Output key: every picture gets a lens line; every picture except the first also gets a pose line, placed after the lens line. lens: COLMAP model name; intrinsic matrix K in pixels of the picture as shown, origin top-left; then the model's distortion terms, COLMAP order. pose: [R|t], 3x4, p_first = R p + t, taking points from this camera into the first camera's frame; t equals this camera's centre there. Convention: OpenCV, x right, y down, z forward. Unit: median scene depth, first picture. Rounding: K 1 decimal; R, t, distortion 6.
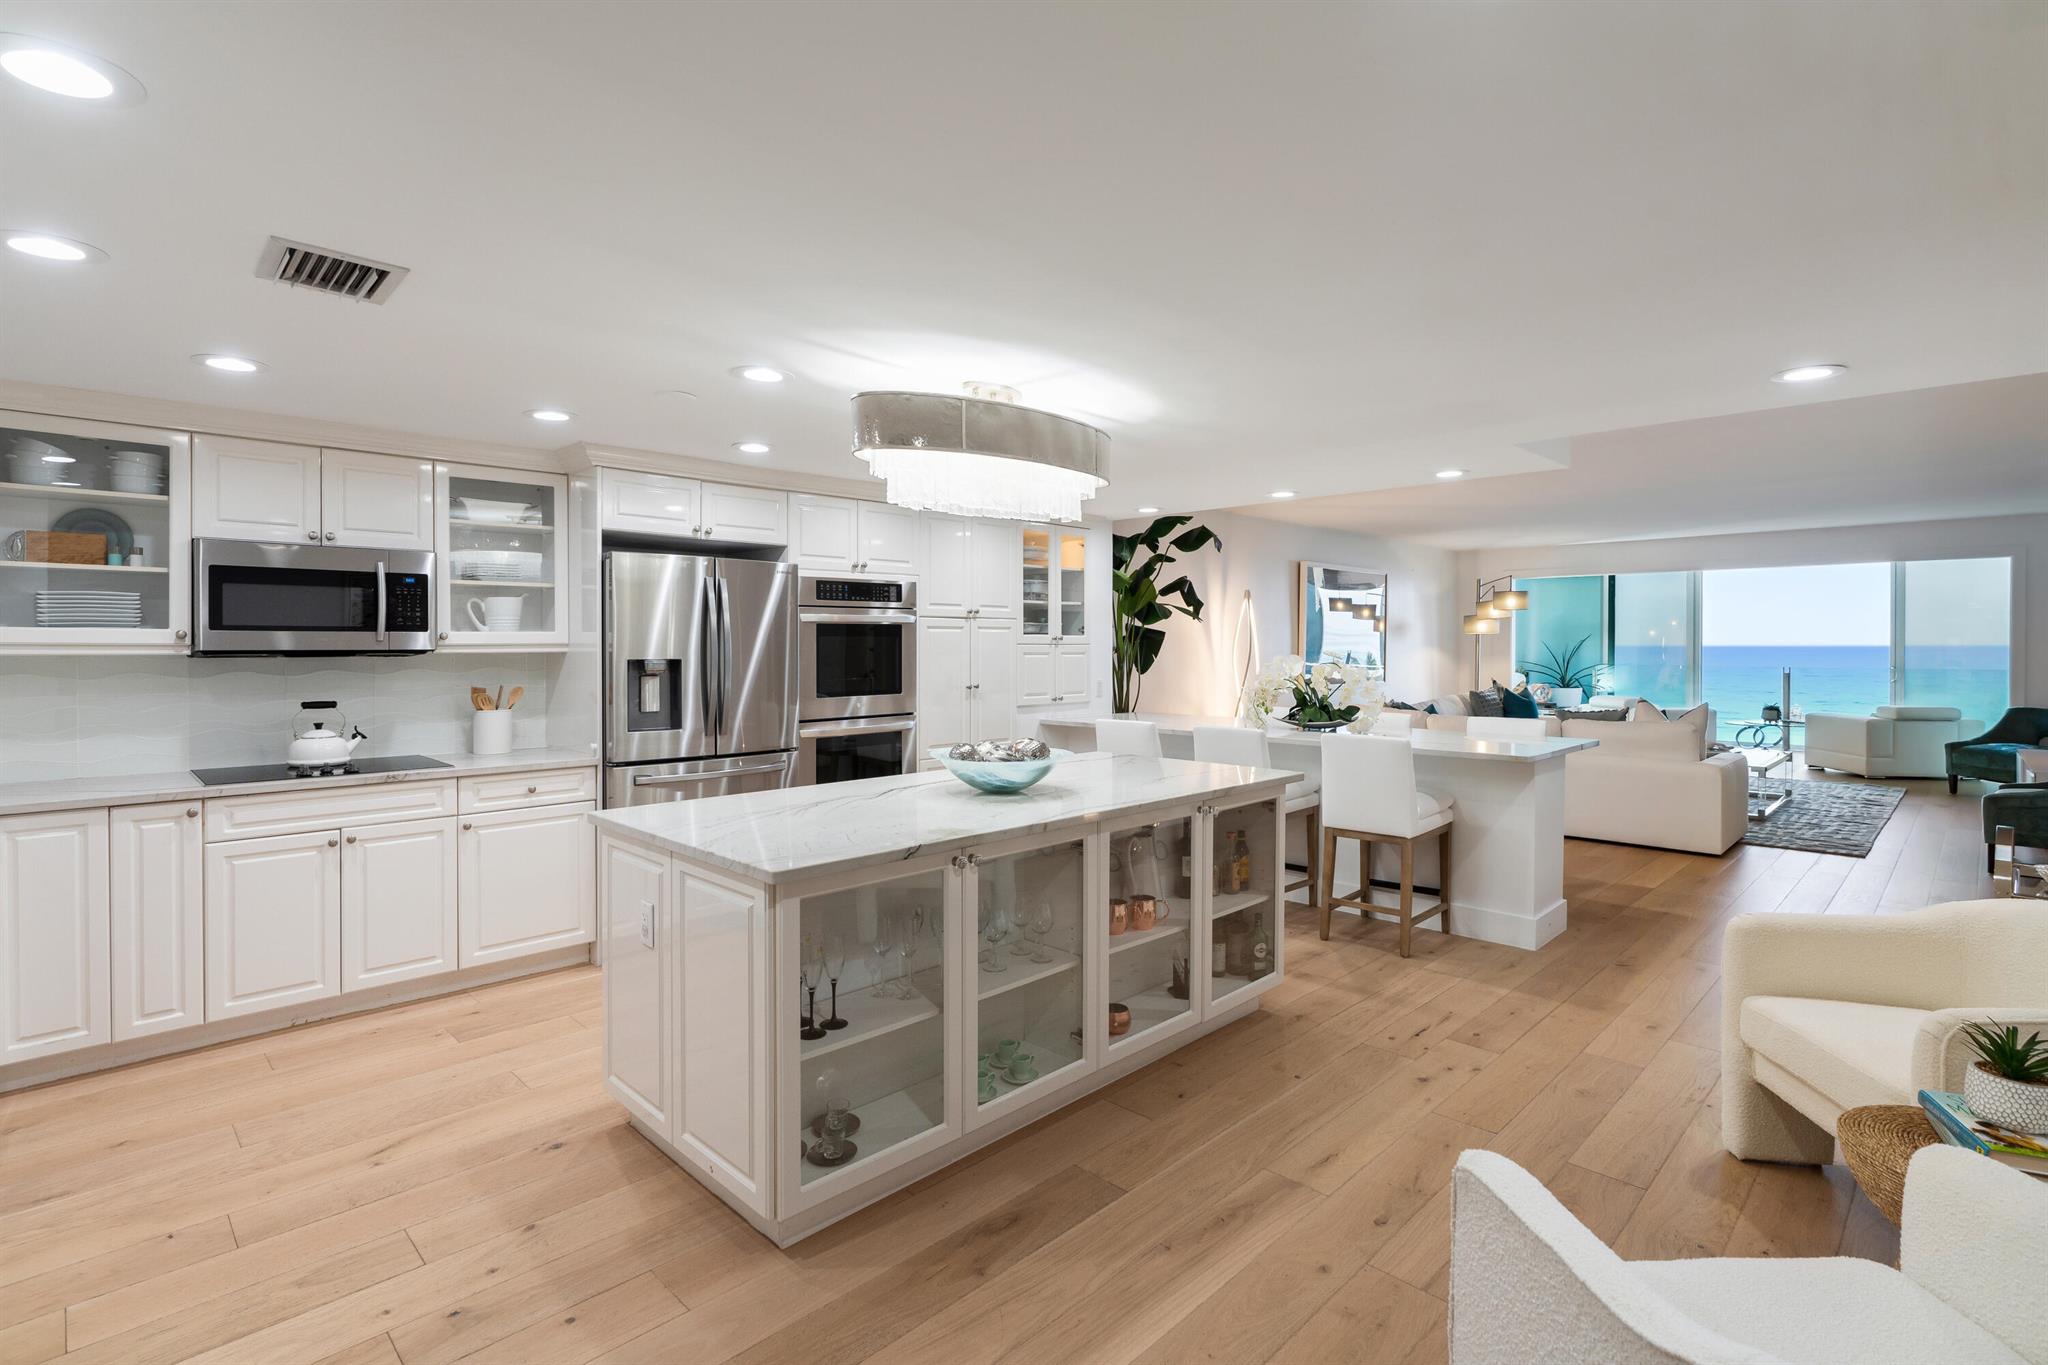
lens RADIAL K [[986.6, 0, 1005.0], [0, 986.6, 649.6], [0, 0, 1]] dist [-0.021224, 0.001030]
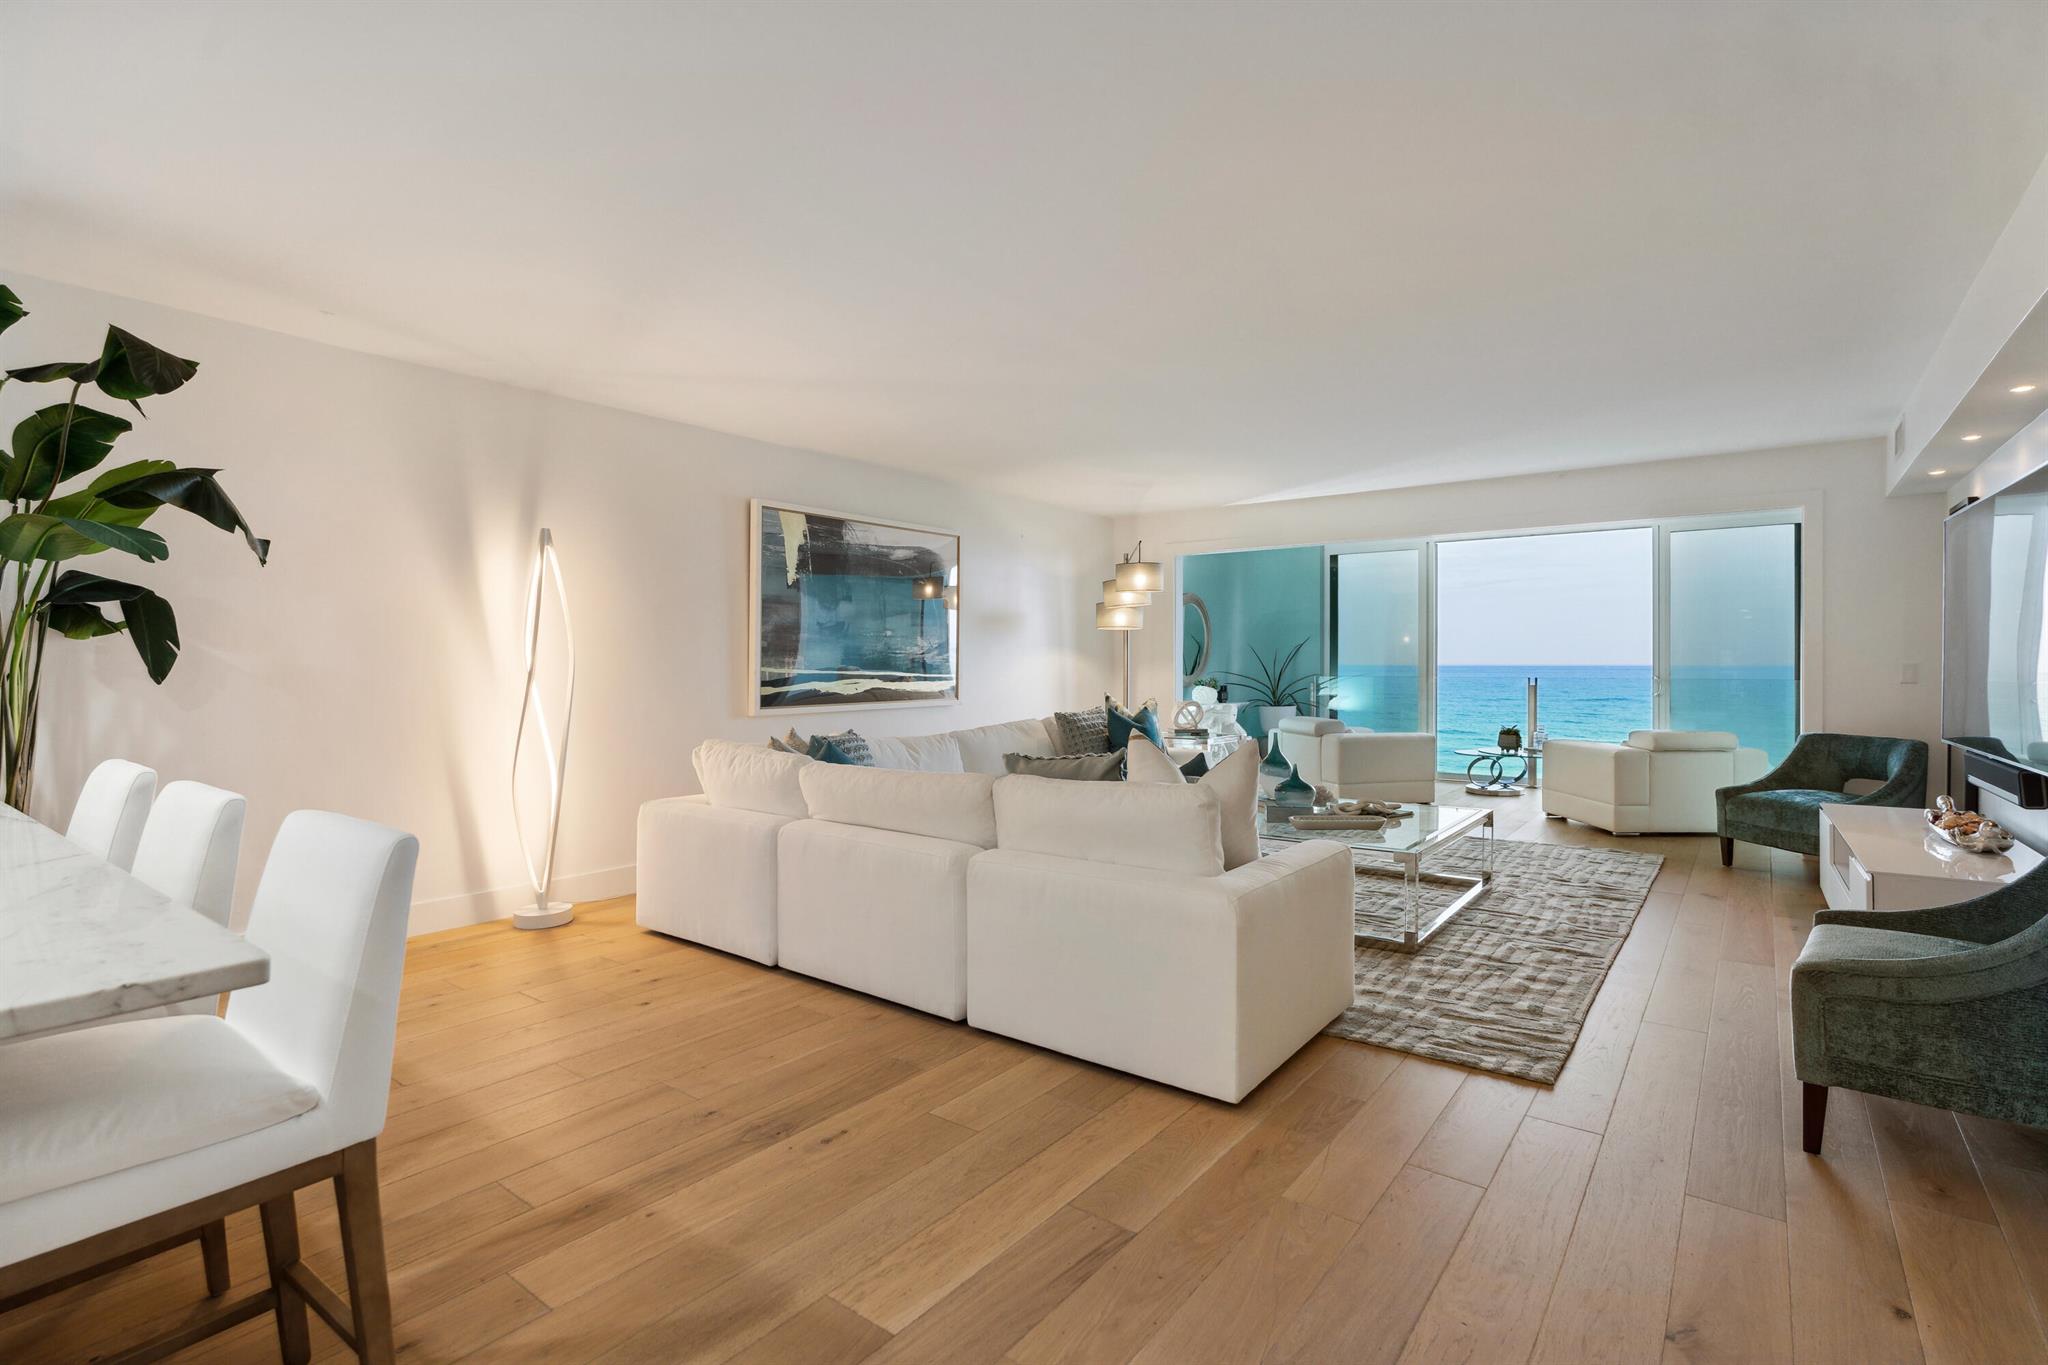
lens RADIAL K [[986.6, 0, 1028.5], [0, 986.6, 675.0], [0, 0, 1]] dist [-0.021224, 0.001030]
pose [[0.987879, -0.001690, 0.155217, 0.378385], [0.000877, 0.999986, 0.005303, 0.014775], [-0.155224, -0.005102, 0.987866, 0.388066]]
